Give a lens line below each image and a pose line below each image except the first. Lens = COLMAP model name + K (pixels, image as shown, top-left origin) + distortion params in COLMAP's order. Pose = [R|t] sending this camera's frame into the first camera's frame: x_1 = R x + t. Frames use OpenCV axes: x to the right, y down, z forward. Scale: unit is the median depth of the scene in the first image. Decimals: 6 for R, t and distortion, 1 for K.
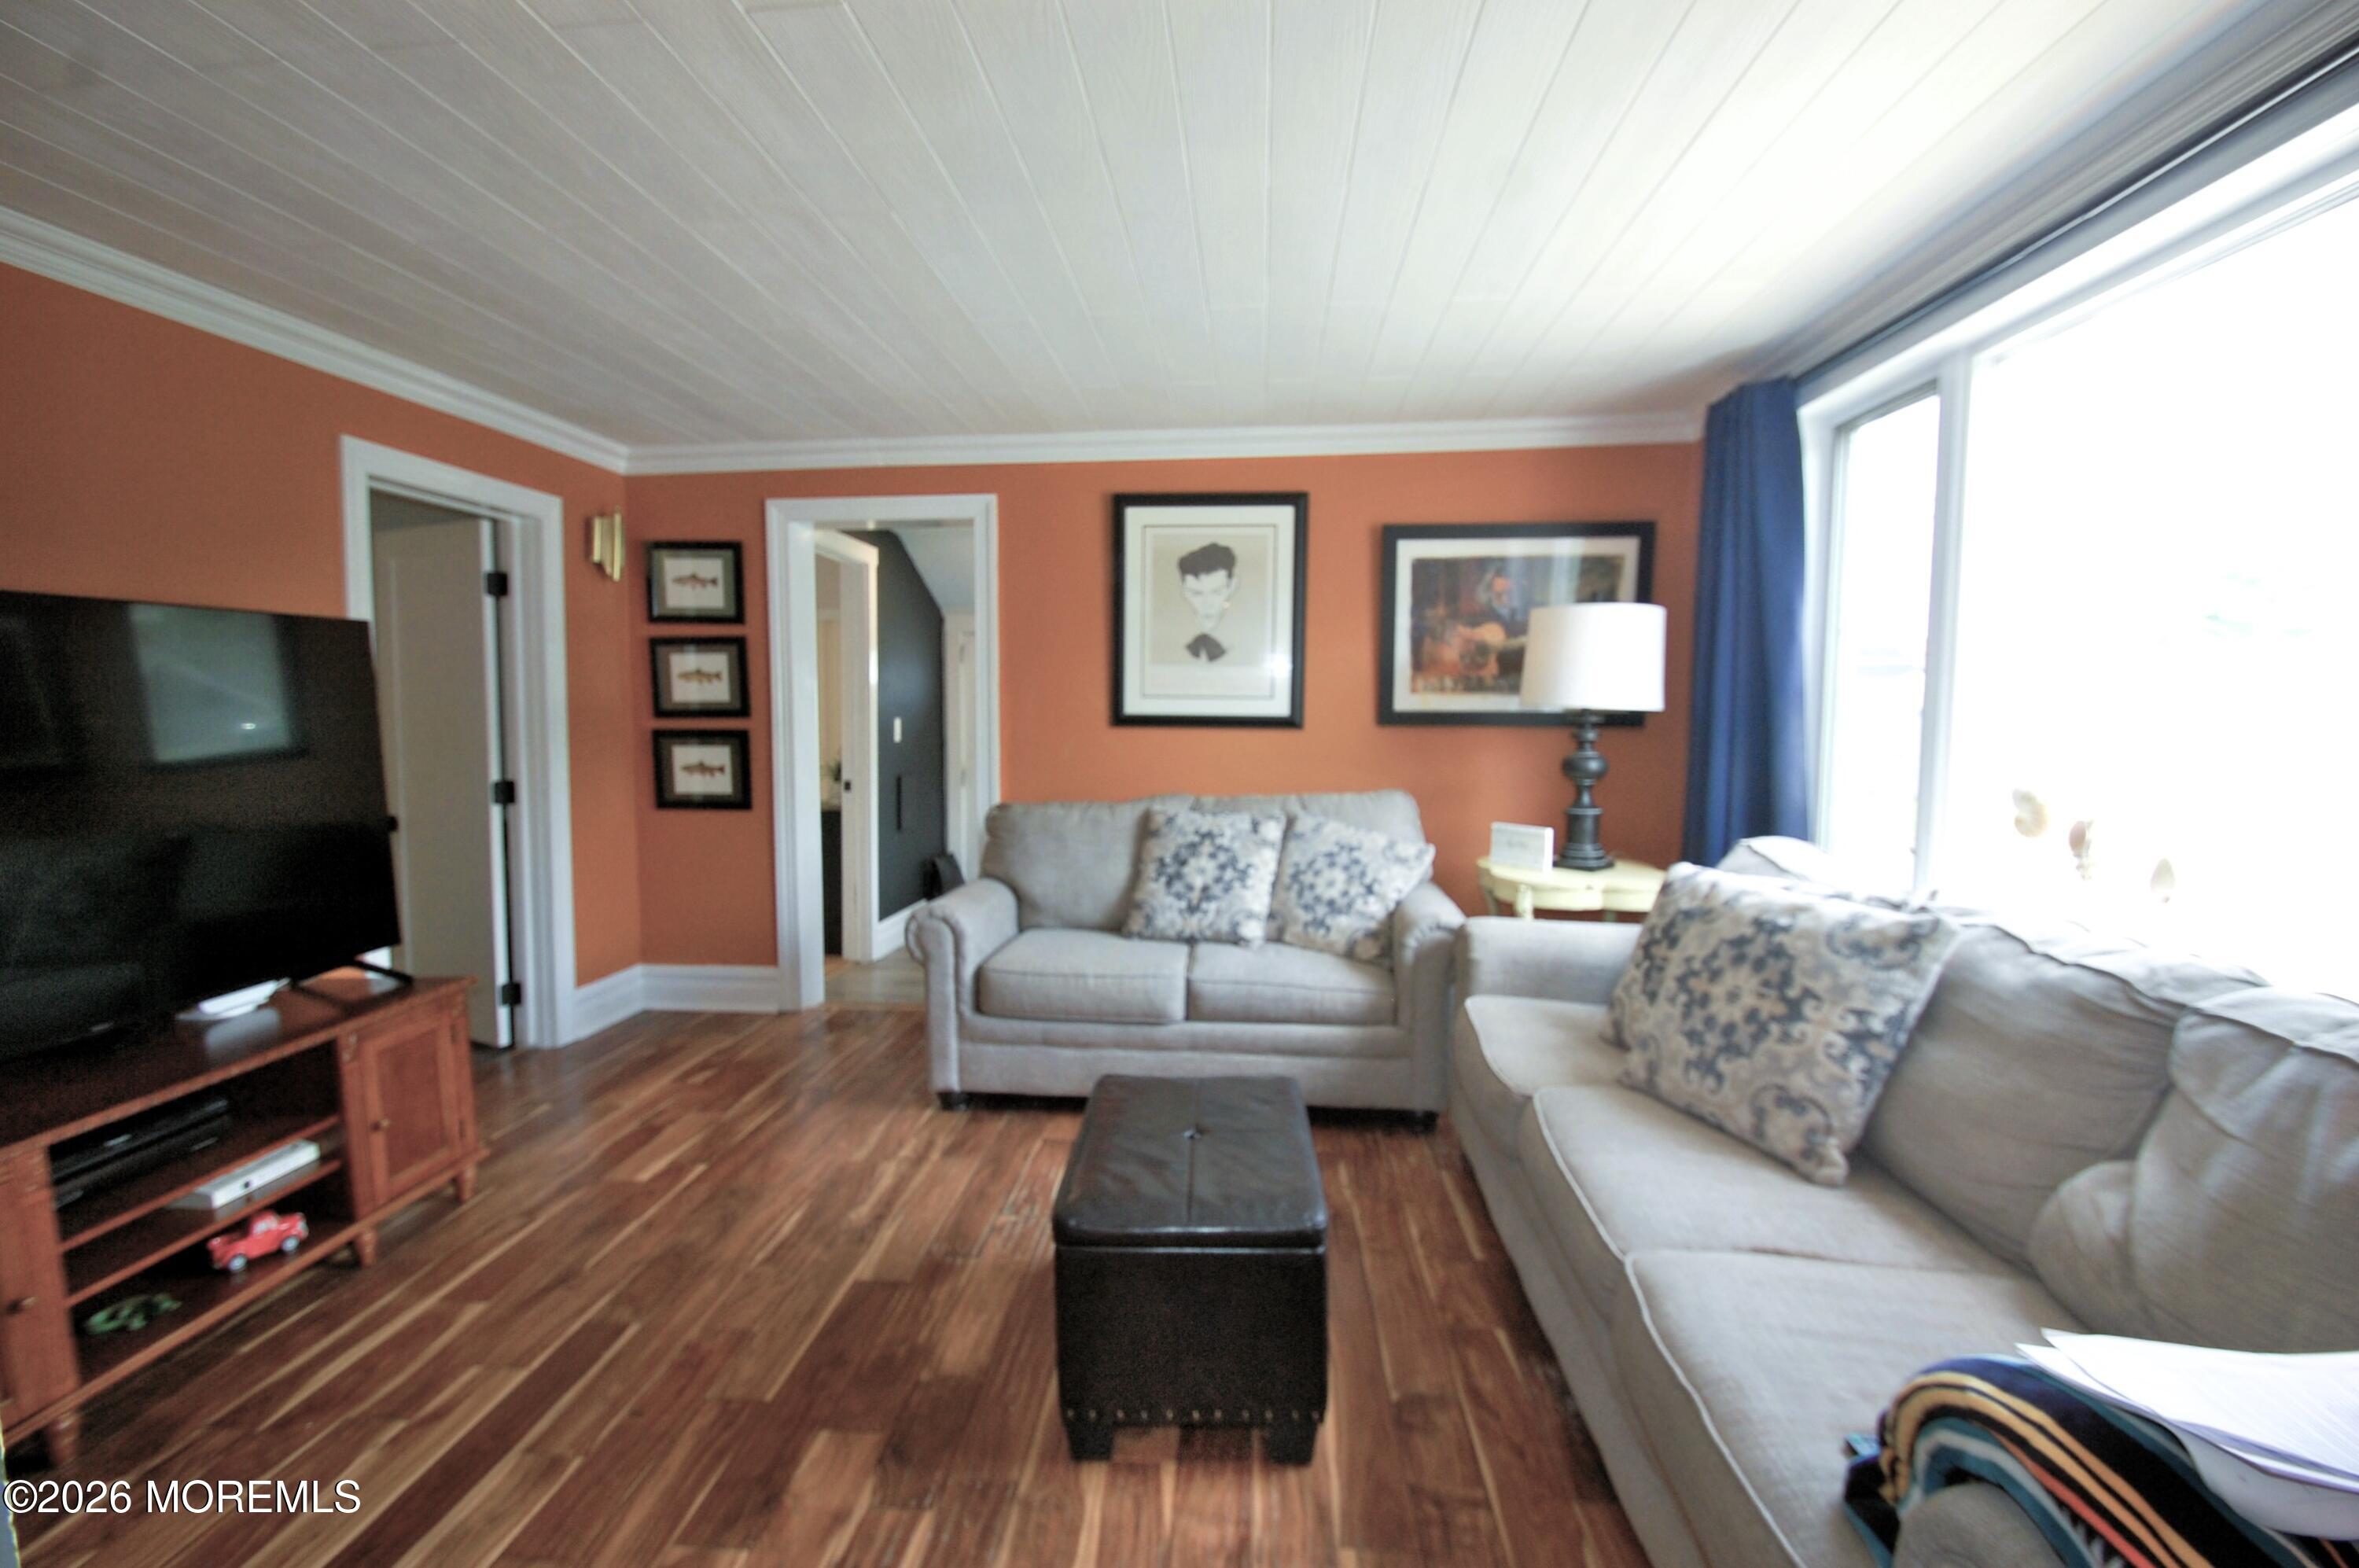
lens RADIAL K [[1027.5, 0, 1161.7], [0, 1027.5, 787.7], [0, 0, 1]] dist [0.004035, -0.010566]
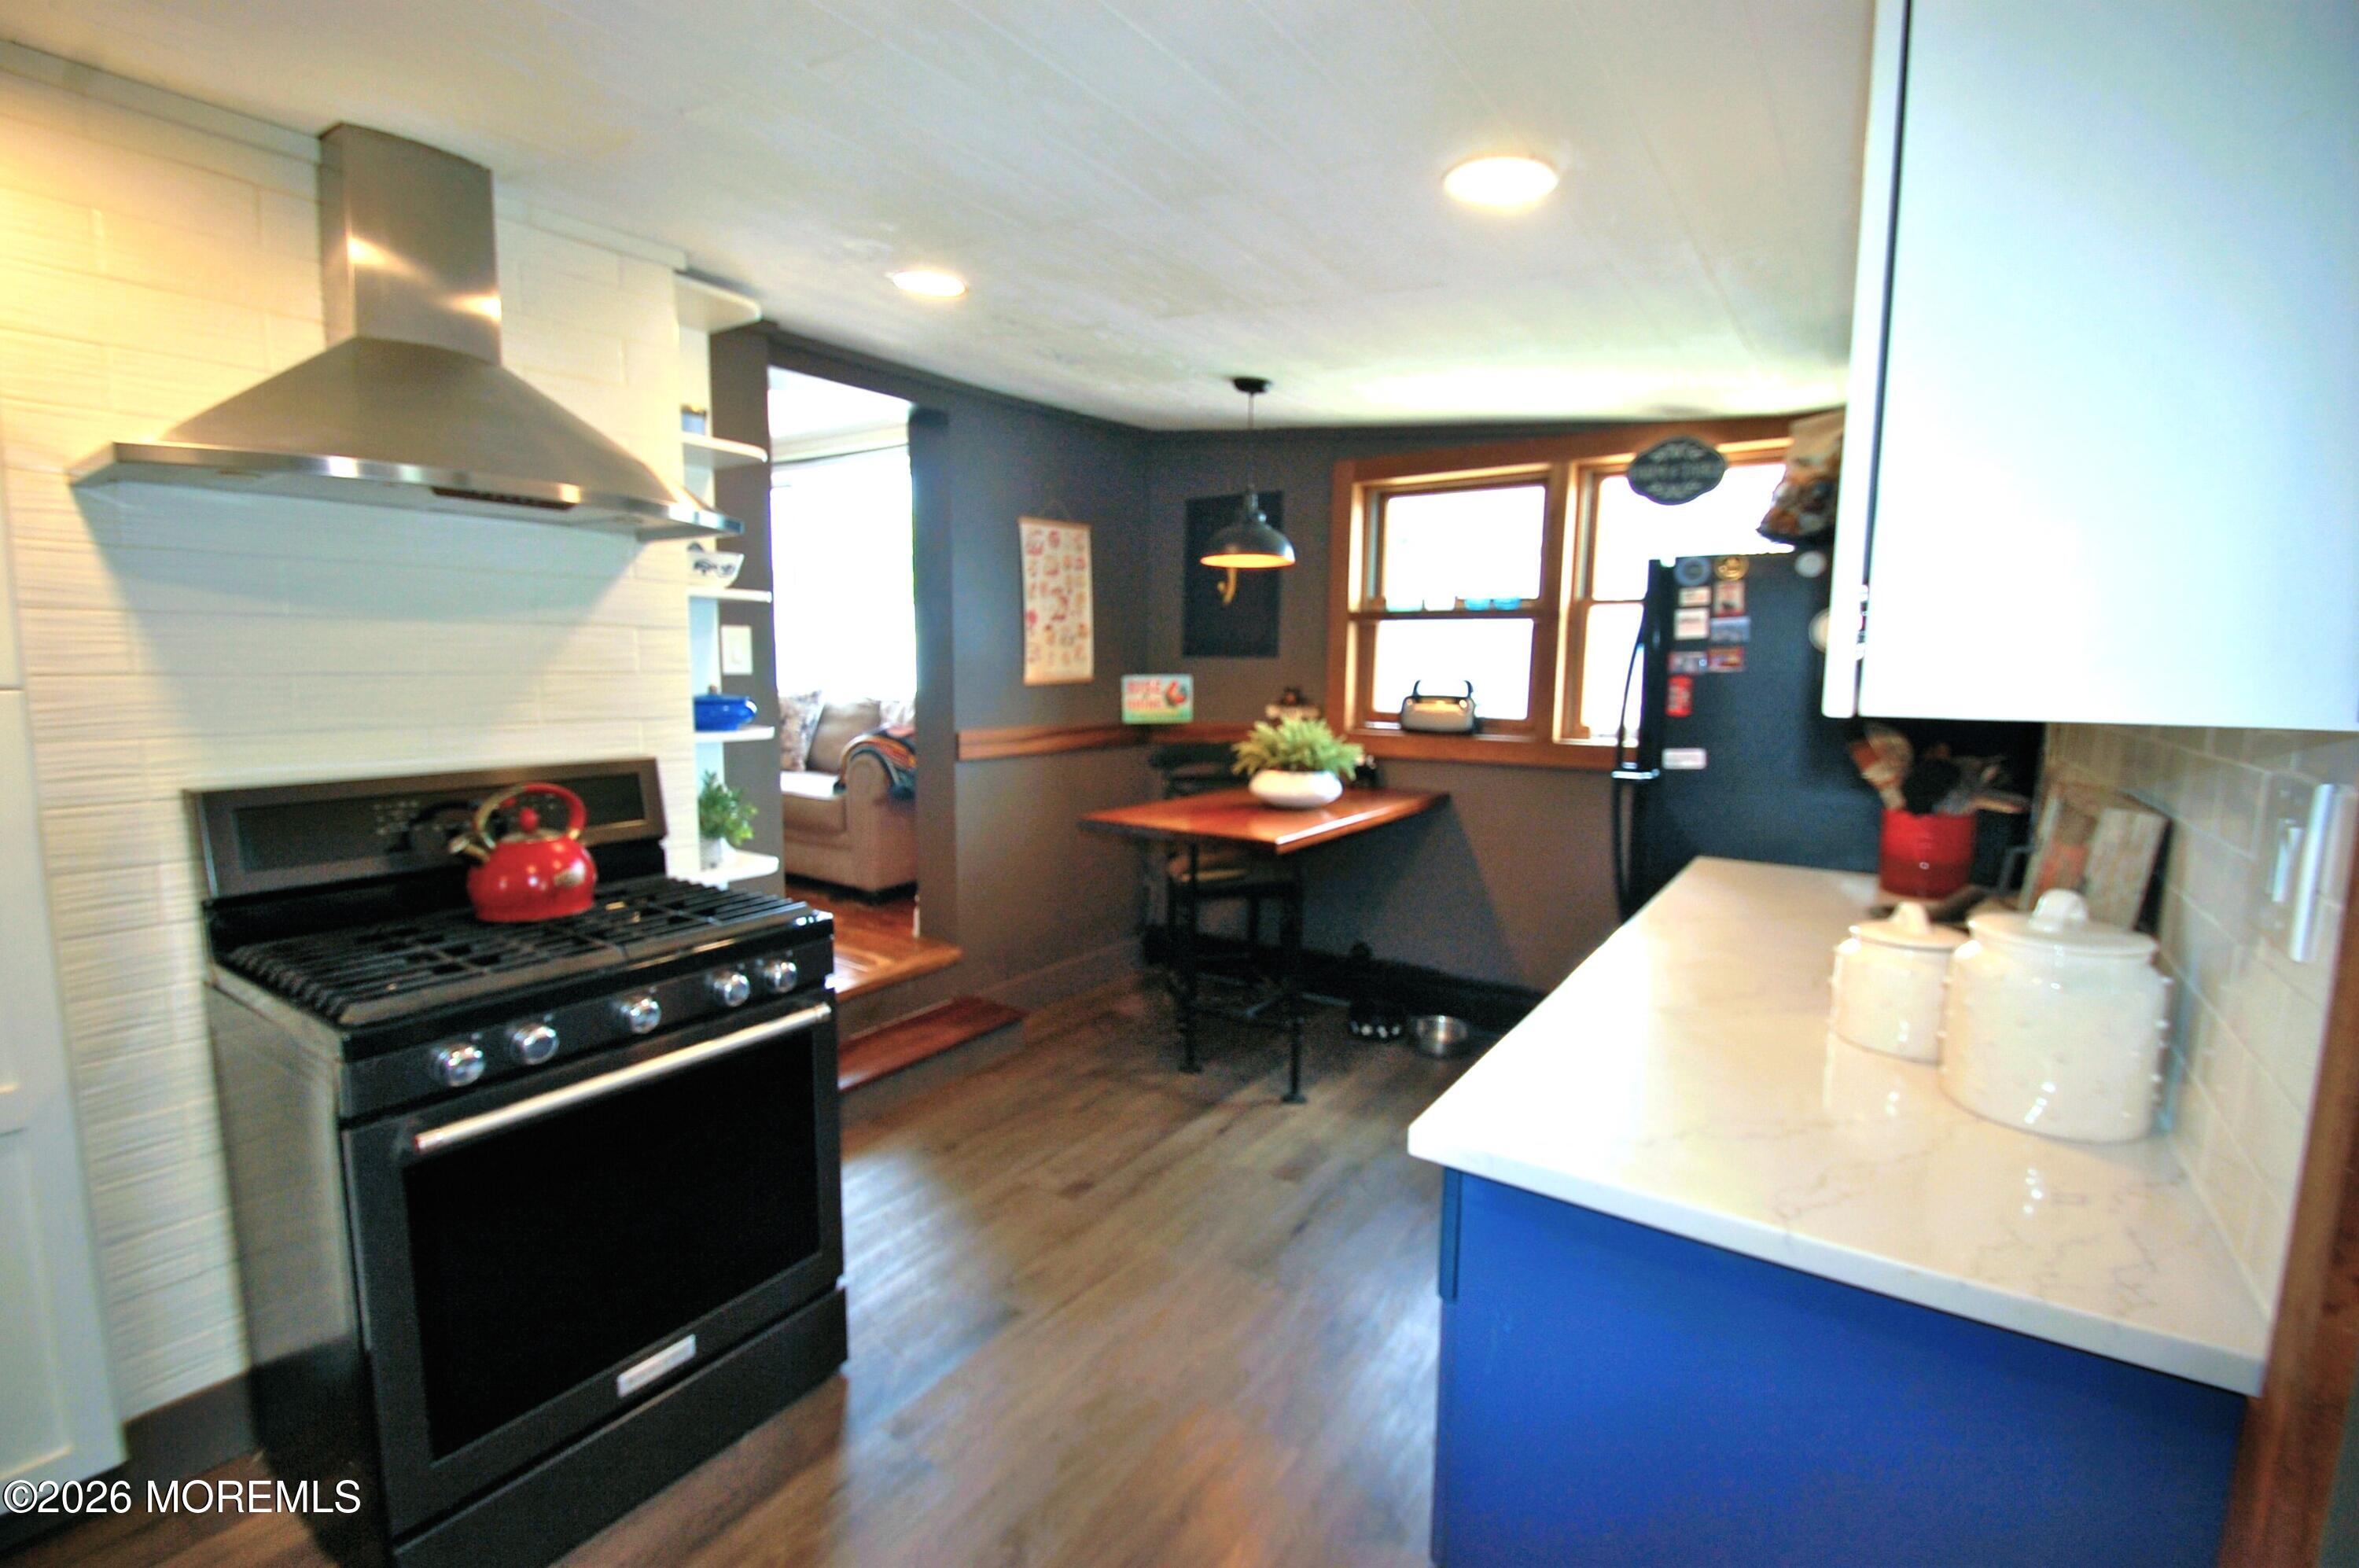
lens RADIAL K [[1027.5, 0, 1175.8], [0, 1027.5, 789.1], [0, 0, 1]] dist [0.004035, -0.010566]
pose [[0.489480, -0.106753, 0.865455, -0.827452], [0.051151, 0.994284, 0.093714, 0.115651], [-0.870513, -0.001602, 0.492143, -0.838765]]
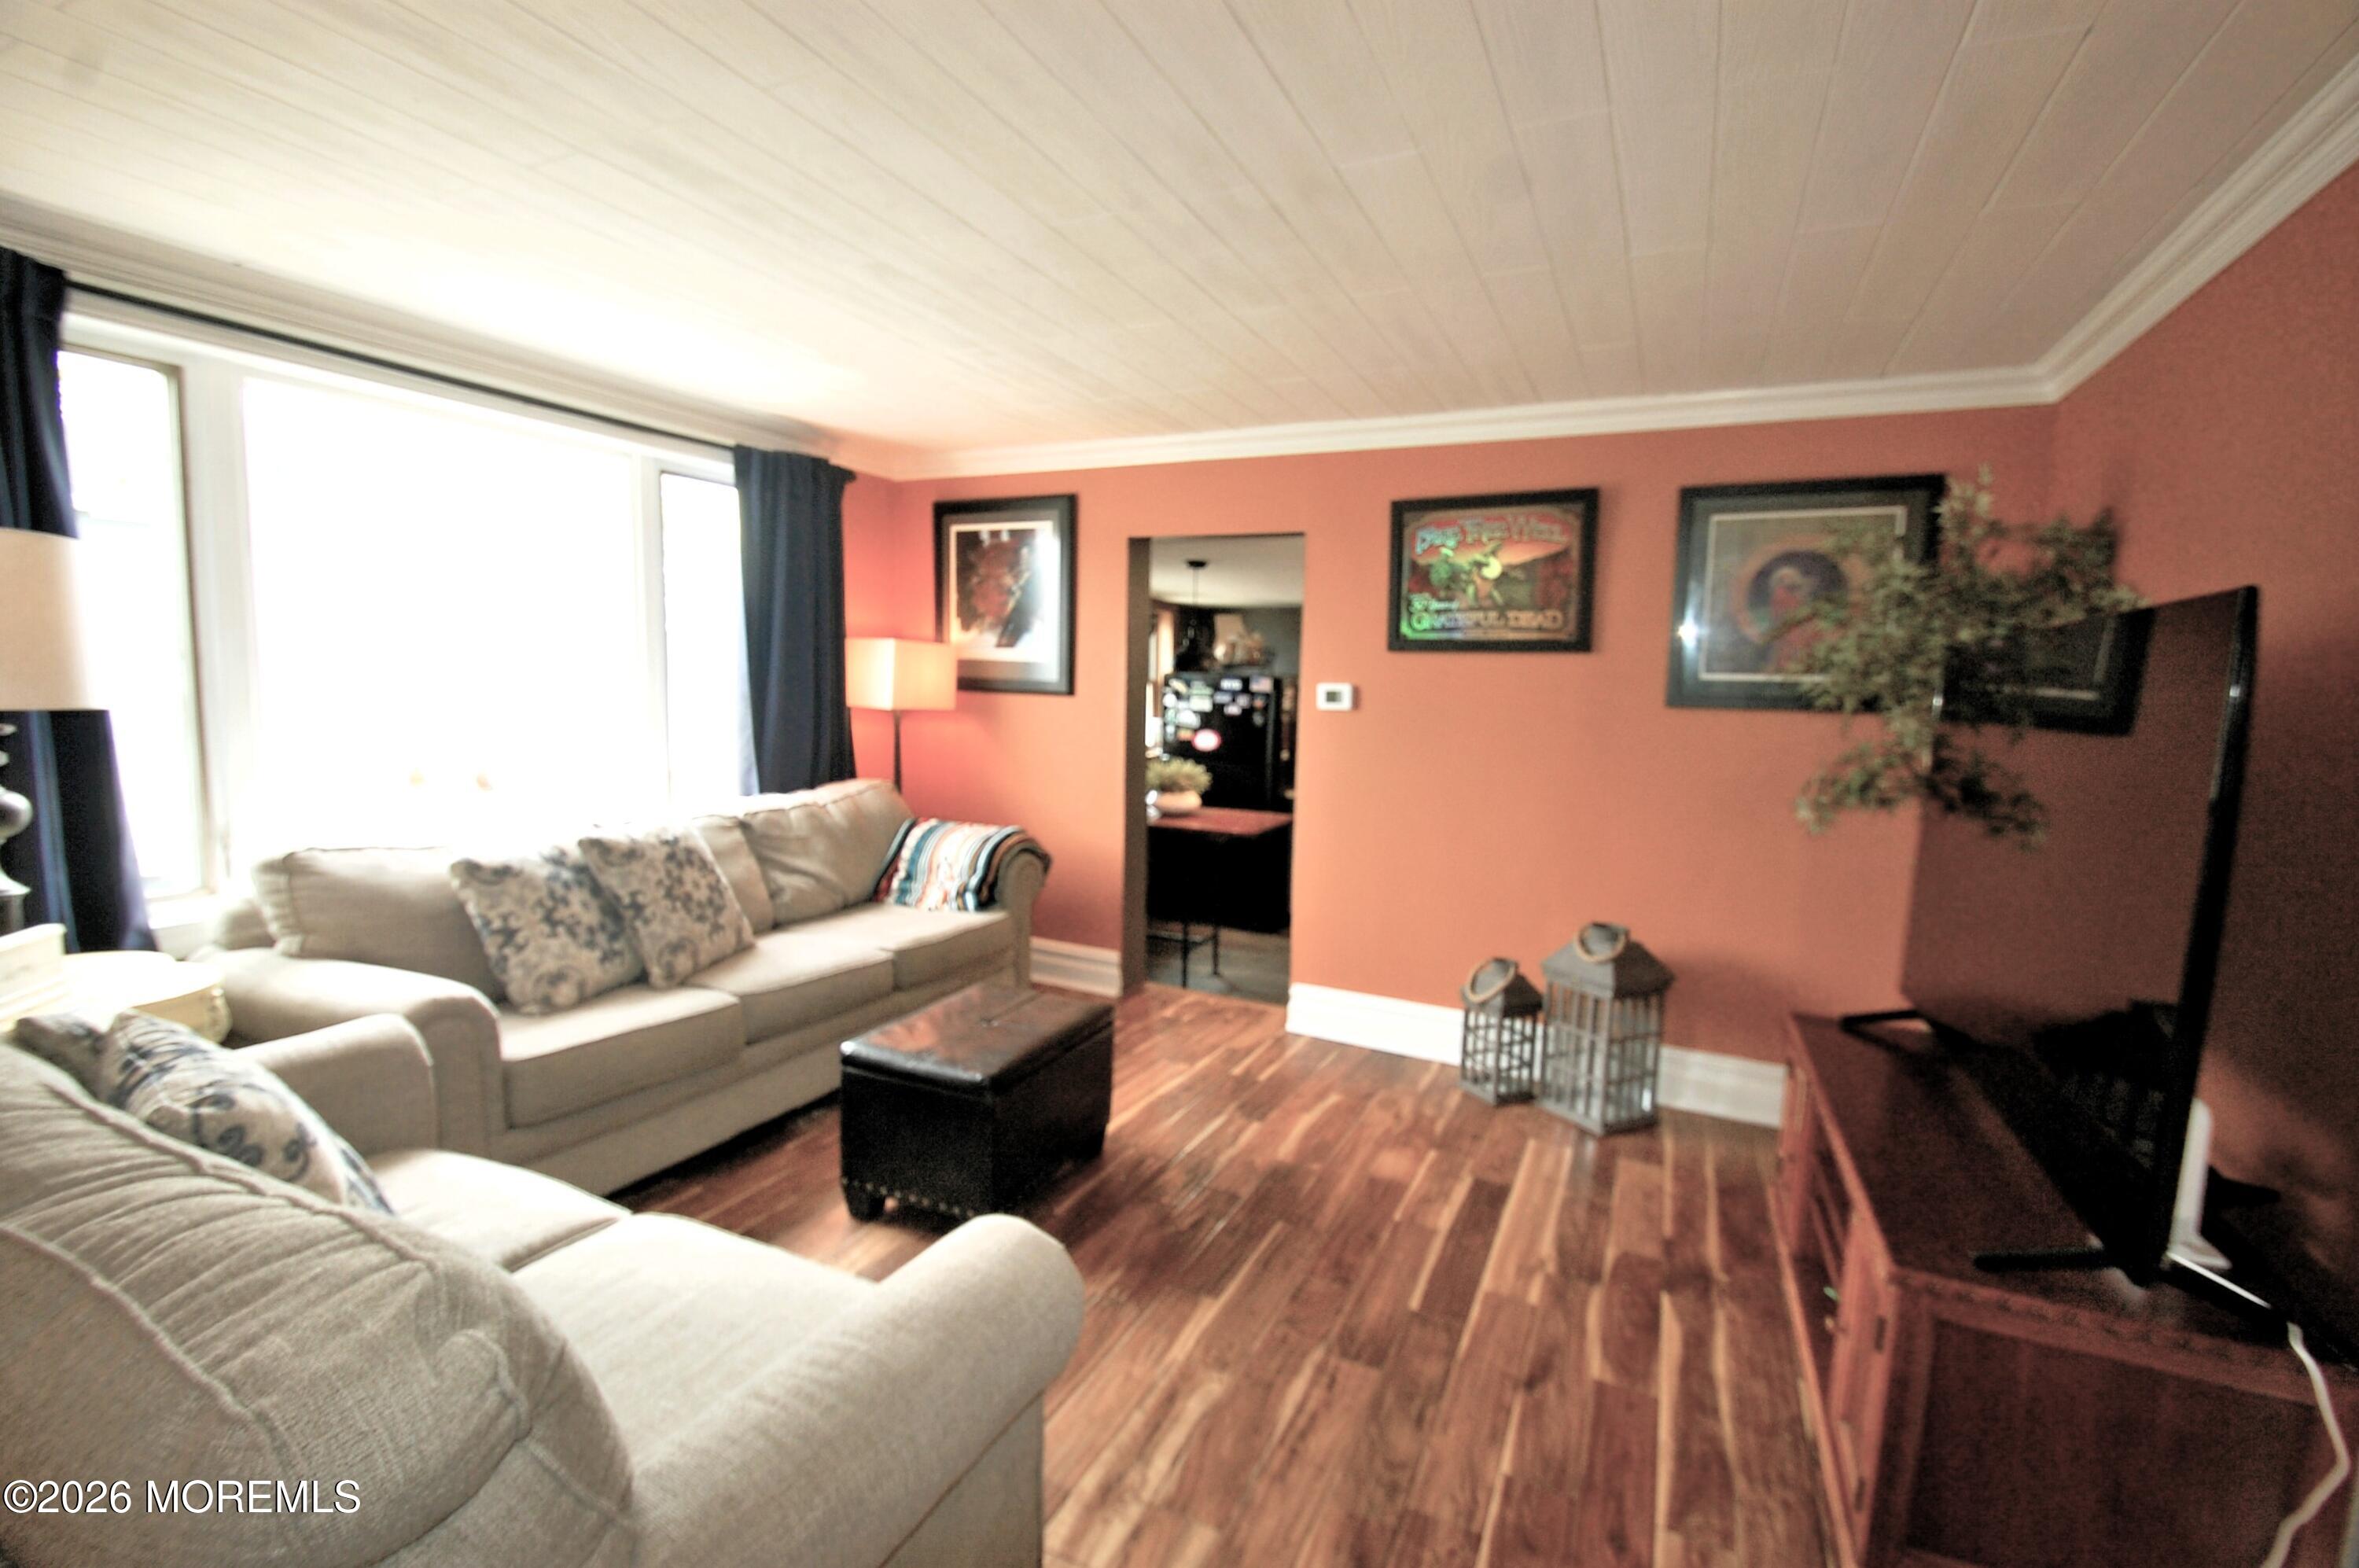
lens RADIAL K [[1027.5, 0, 1166.1], [0, 1027.5, 786.4], [0, 0, 1]] dist [0.004035, -0.010566]
pose [[-0.932419, -0.060969, 0.356200, -0.419431], [0.004844, 0.983468, 0.181015, -0.142841], [-0.361348, 0.170507, -0.916709, 1.343607]]
